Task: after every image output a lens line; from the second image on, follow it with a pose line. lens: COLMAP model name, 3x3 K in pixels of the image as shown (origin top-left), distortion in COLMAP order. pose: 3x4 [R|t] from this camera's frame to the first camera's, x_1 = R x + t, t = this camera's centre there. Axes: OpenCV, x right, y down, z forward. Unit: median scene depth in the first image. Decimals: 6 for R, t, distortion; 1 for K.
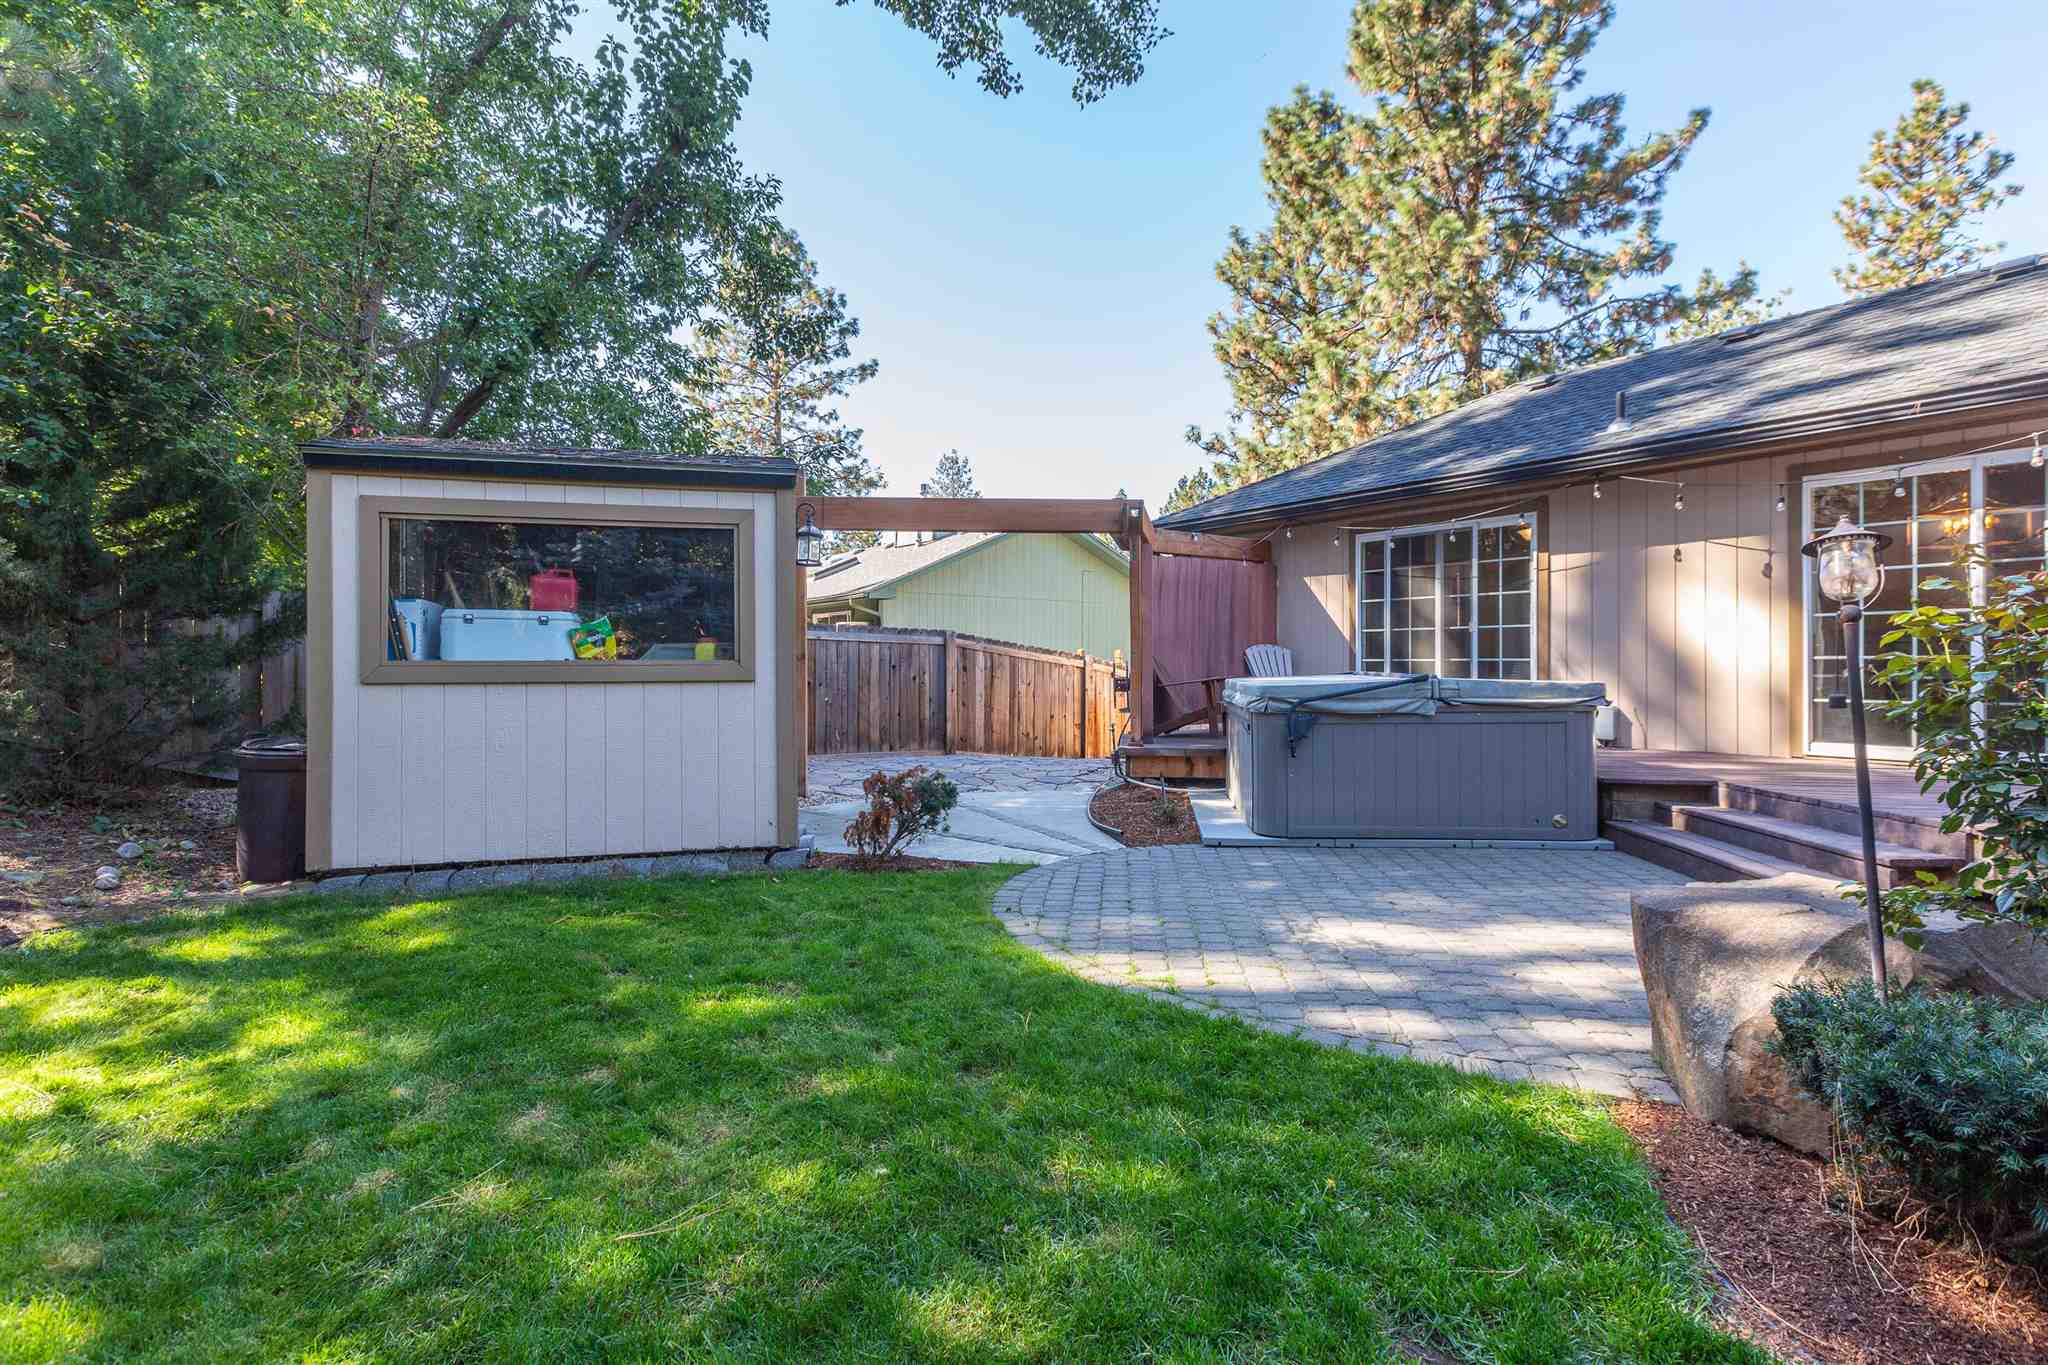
lens RADIAL K [[963.1, 0, 1008.0], [0, 963.1, 663.9], [0, 0, 1]] dist [0.000098, 0.000363]
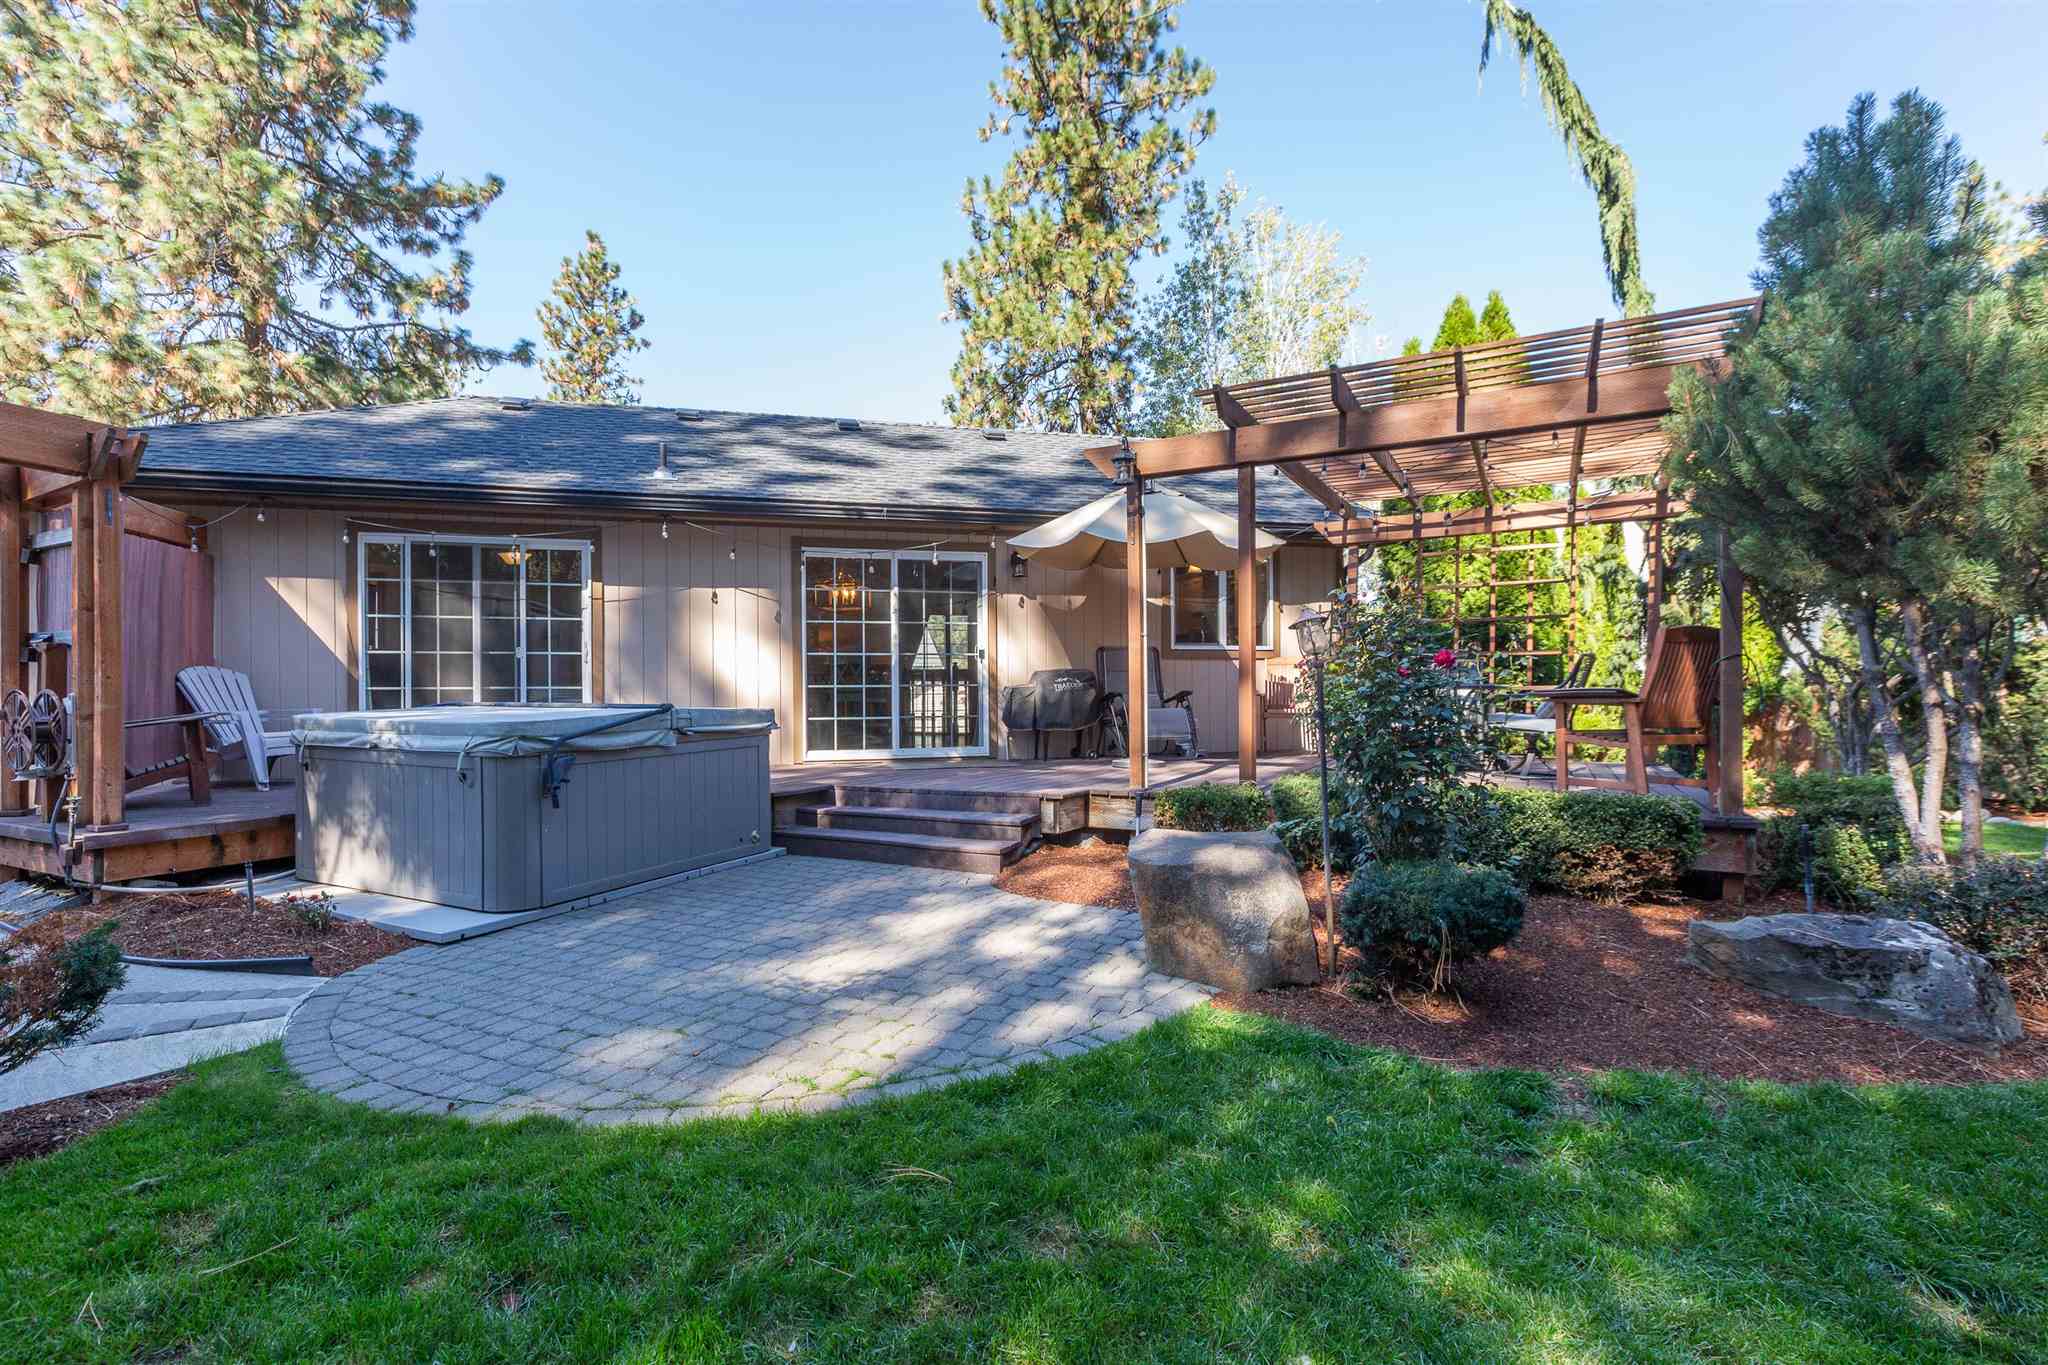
lens RADIAL K [[929.1, 0, 1072.8], [0, 929.1, 686.6], [0, 0, 1]] dist [-0.003023, -0.000259]
pose [[0.315831, 0.001135, 0.948815, -0.194119], [0.003640, 0.999990, -0.002408, -0.001577], [-0.948809, 0.004214, 0.315823, 0.205138]]
